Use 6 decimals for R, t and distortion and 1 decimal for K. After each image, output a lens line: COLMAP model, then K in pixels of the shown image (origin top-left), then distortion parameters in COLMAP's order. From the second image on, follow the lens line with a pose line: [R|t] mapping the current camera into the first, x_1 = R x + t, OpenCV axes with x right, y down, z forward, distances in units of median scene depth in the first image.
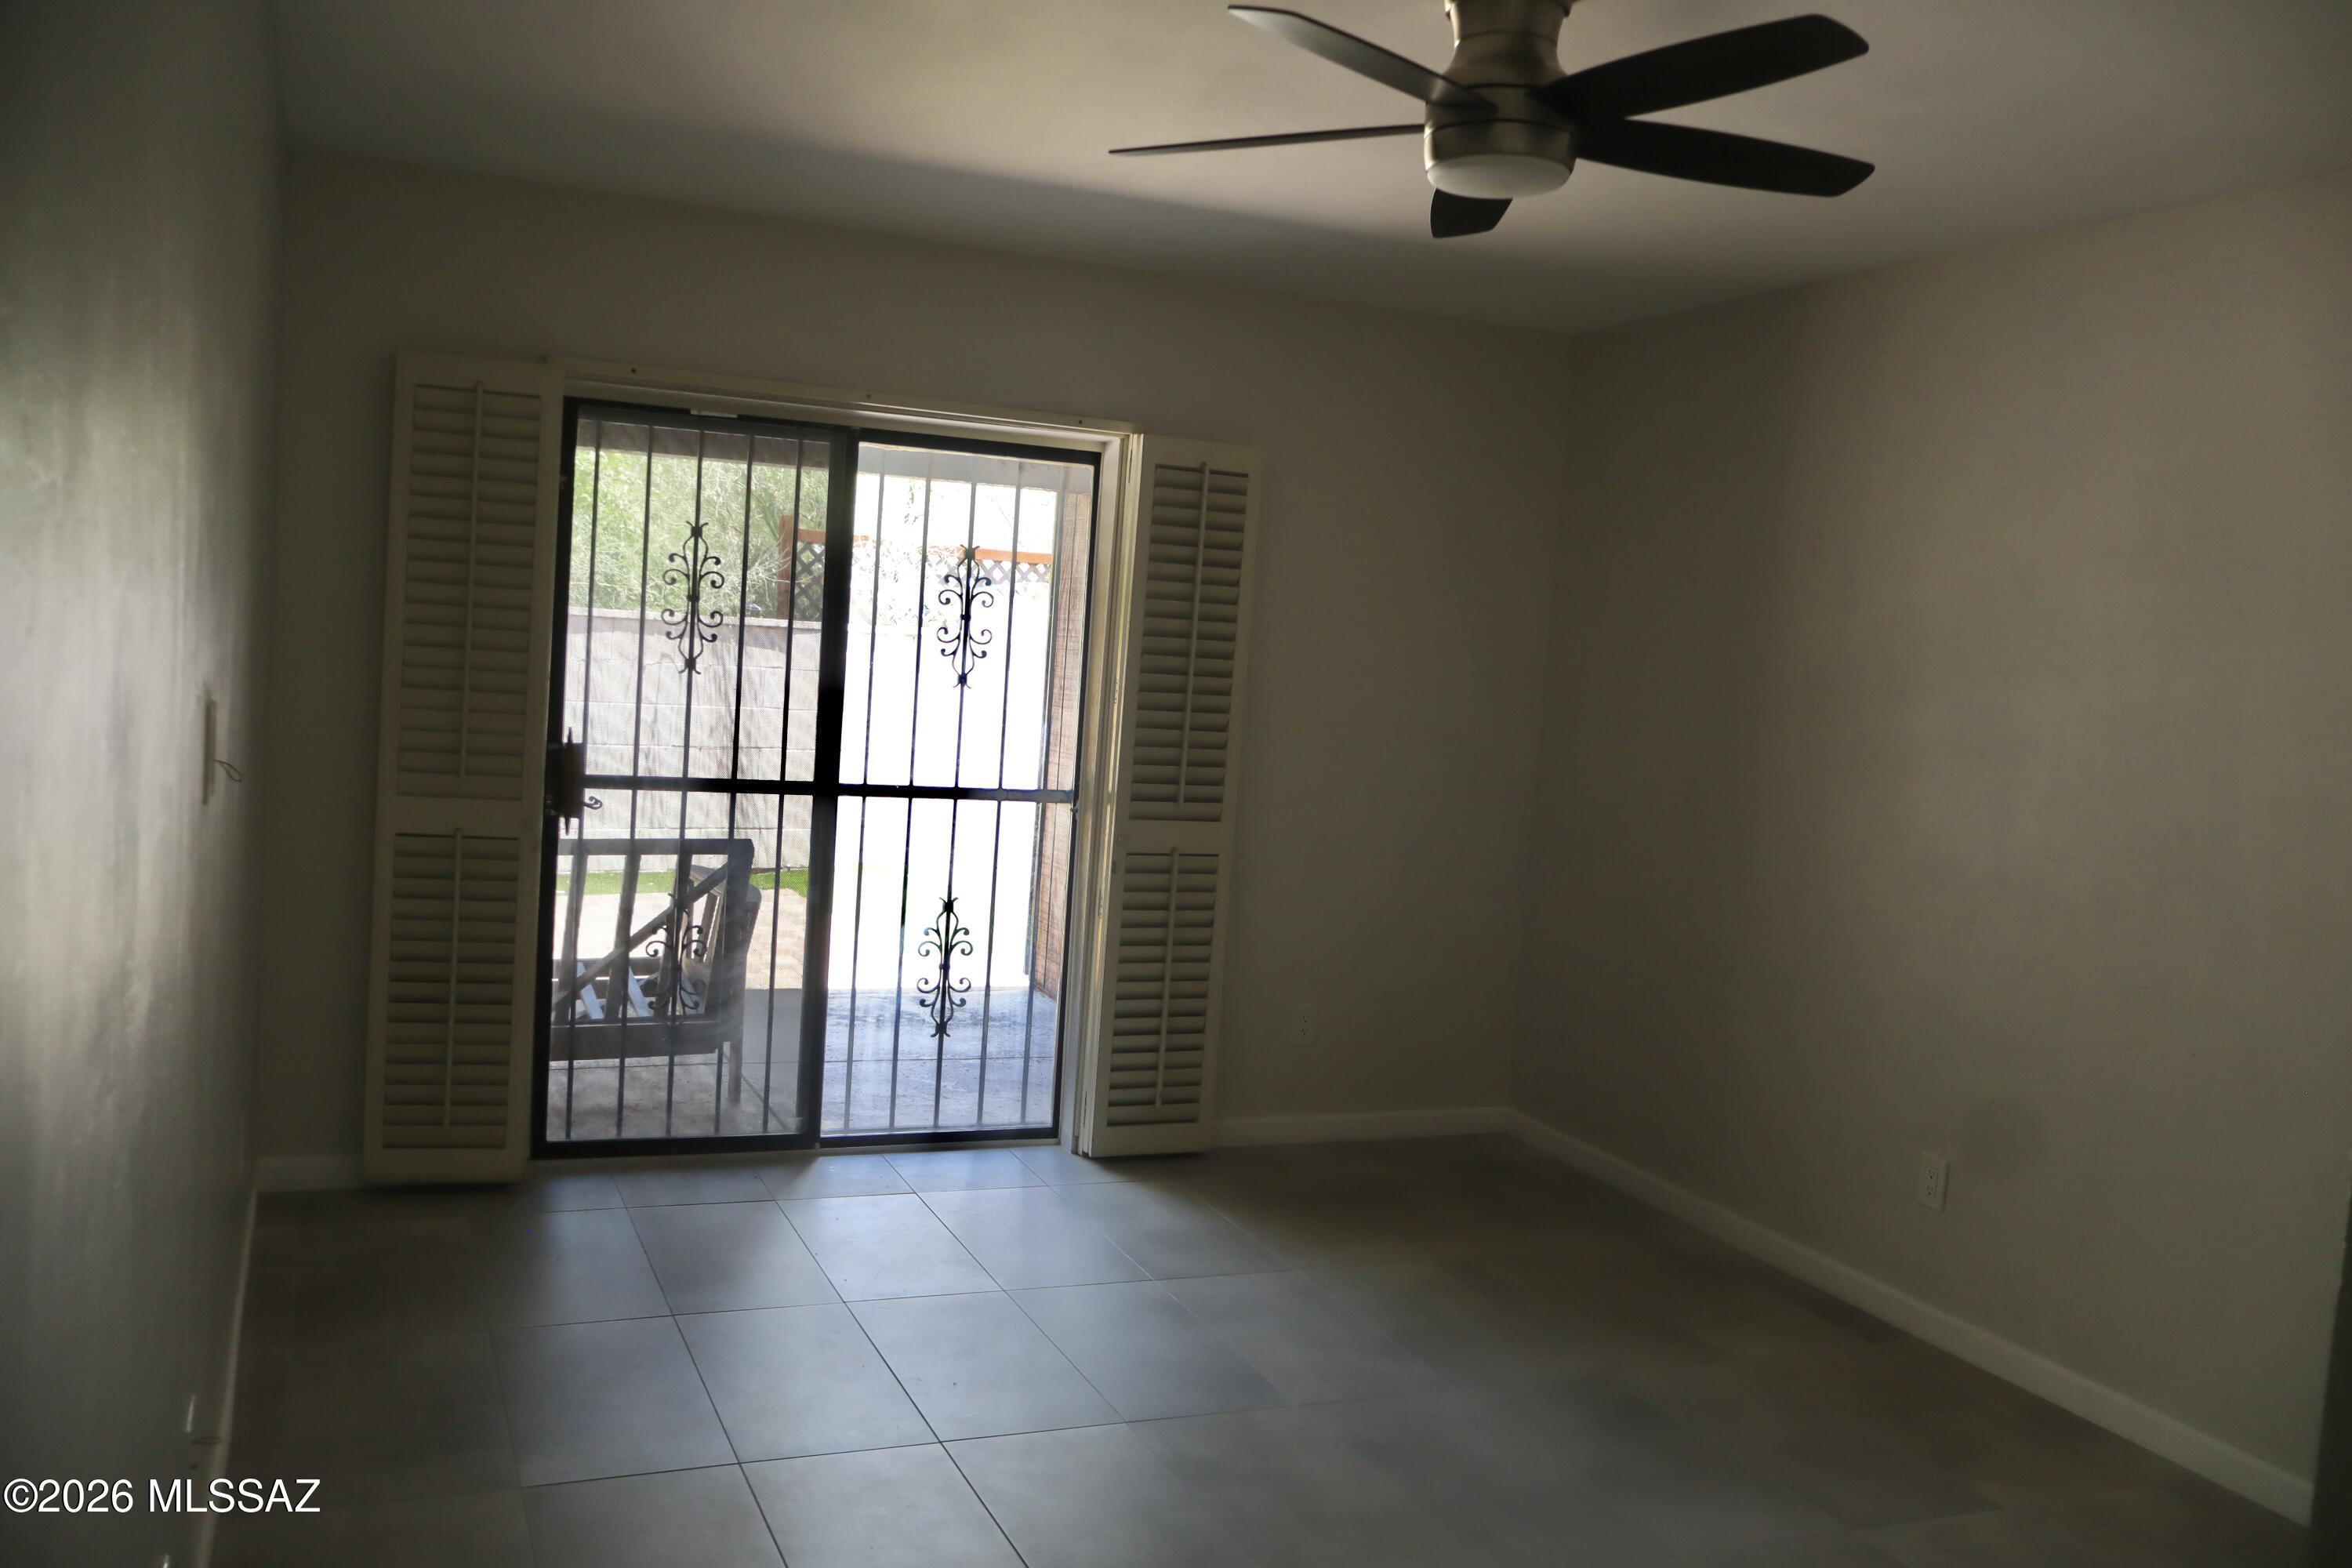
lens RADIAL K [[1935.1, 0, 1176.0], [0, 1935.1, 784.0], [0, 0, 1]] dist [-0.005858, 0.004092]
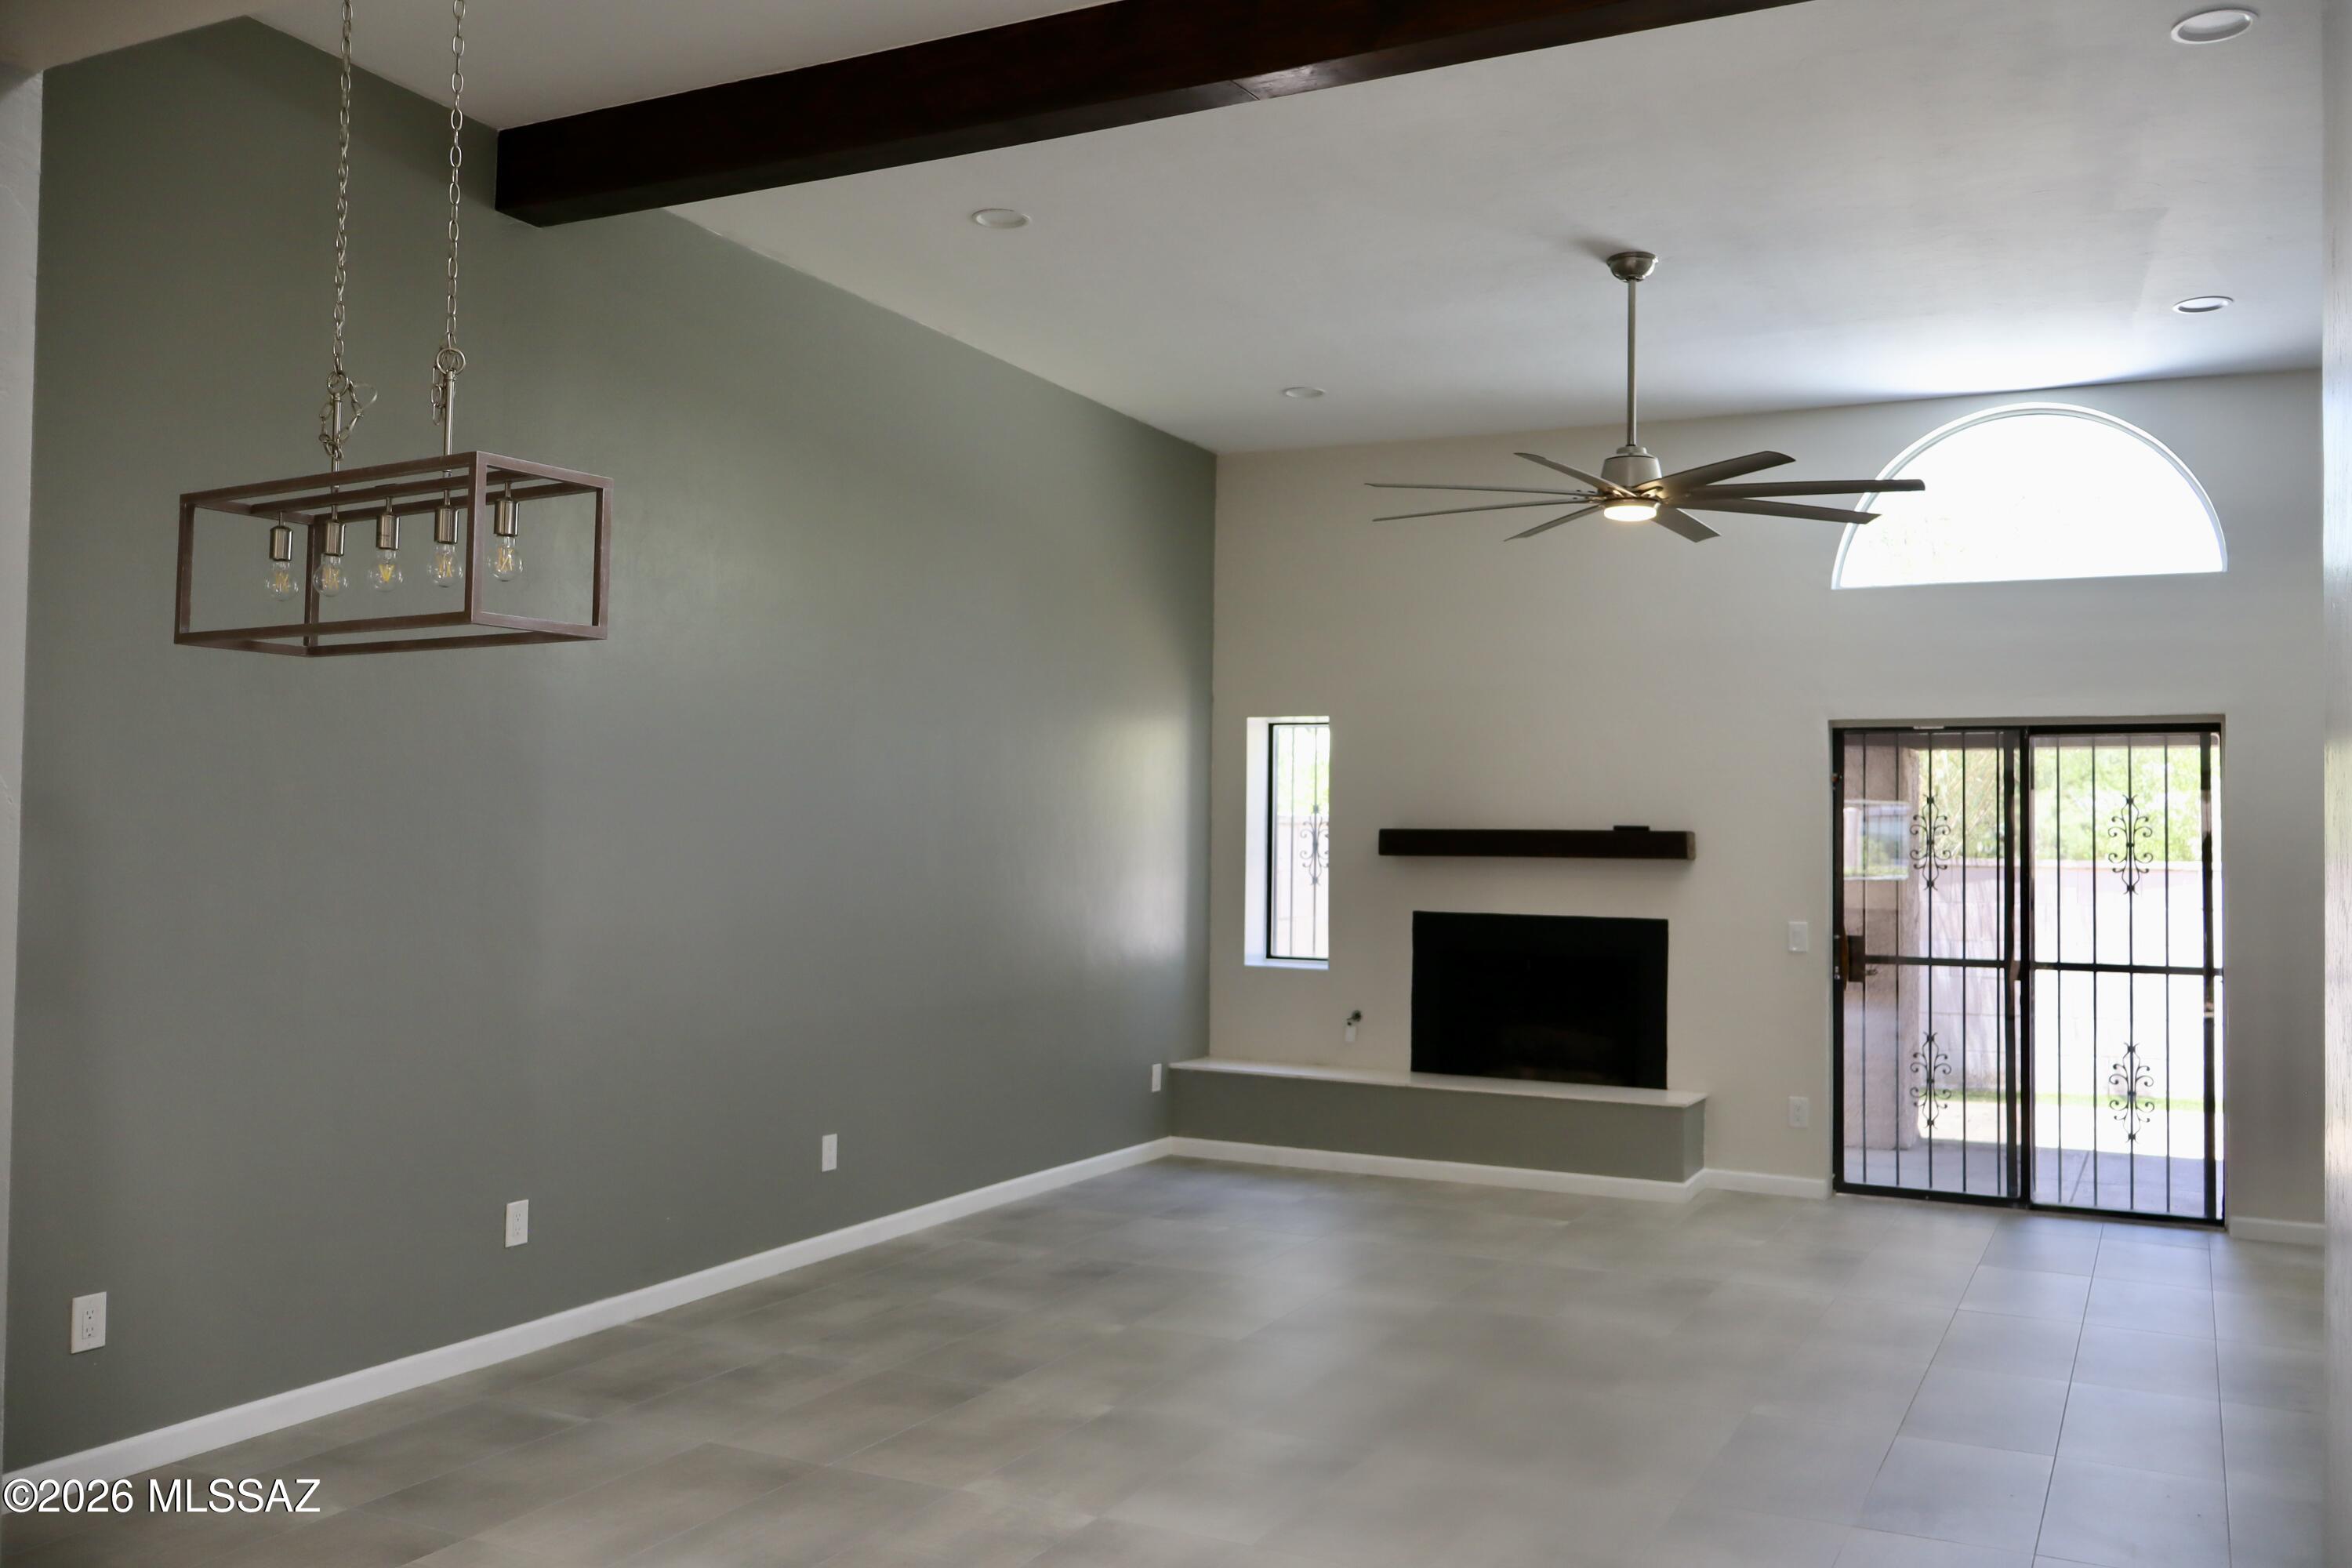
lens RADIAL K [[1935.1, 0, 1176.0], [0, 1935.1, 784.0], [0, 0, 1]] dist [-0.005858, 0.004092]
pose [[0.637771, -0.083786, -0.765655, 0.537008], [-0.028472, 0.990822, -0.132142, 0.077744], [0.769699, 0.106076, 0.629532, -0.446198]]
